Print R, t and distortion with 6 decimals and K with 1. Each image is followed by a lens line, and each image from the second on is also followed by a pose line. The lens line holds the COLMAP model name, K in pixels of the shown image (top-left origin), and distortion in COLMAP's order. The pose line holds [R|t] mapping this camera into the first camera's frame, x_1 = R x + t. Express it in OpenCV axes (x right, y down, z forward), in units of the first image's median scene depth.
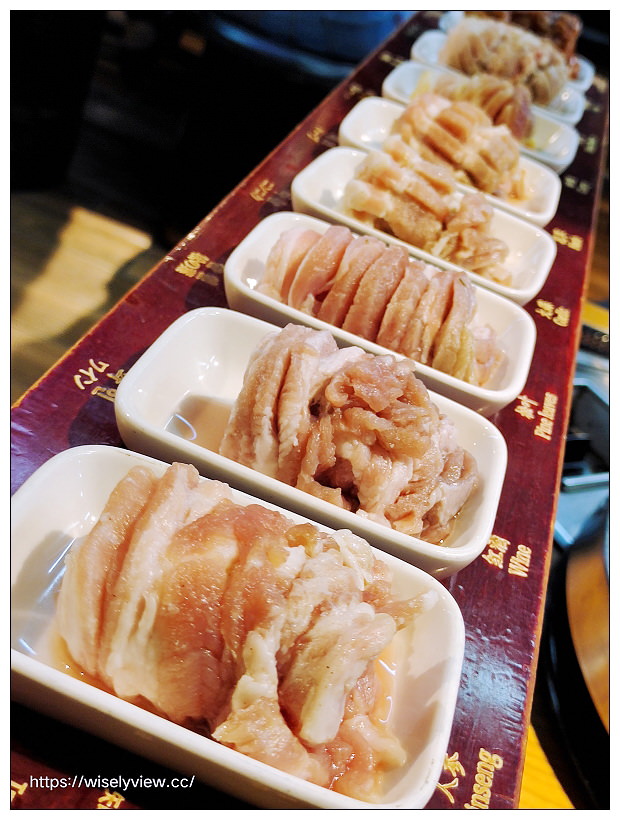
lens RADIAL K [[1340.2, 0, 310.0], [0, 1340.2, 410.0], [0, 0, 1]] dist [0.066854, 0.097557]
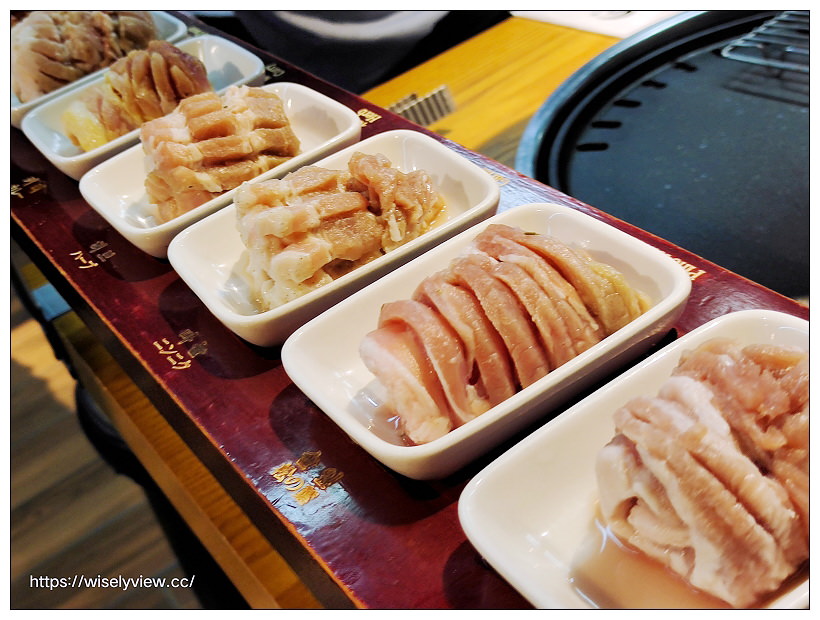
lens RADIAL K [[1340.2, 0, 410.0], [0, 1340.2, 310.0], [0, 0, 1]] dist [0.066854, 0.097557]
pose [[0.552391, -0.777110, 0.301602, -0.193362], [0.751745, 0.620751, 0.222594, -0.273152], [-0.360200, 0.103769, 0.927086, 0.220735]]
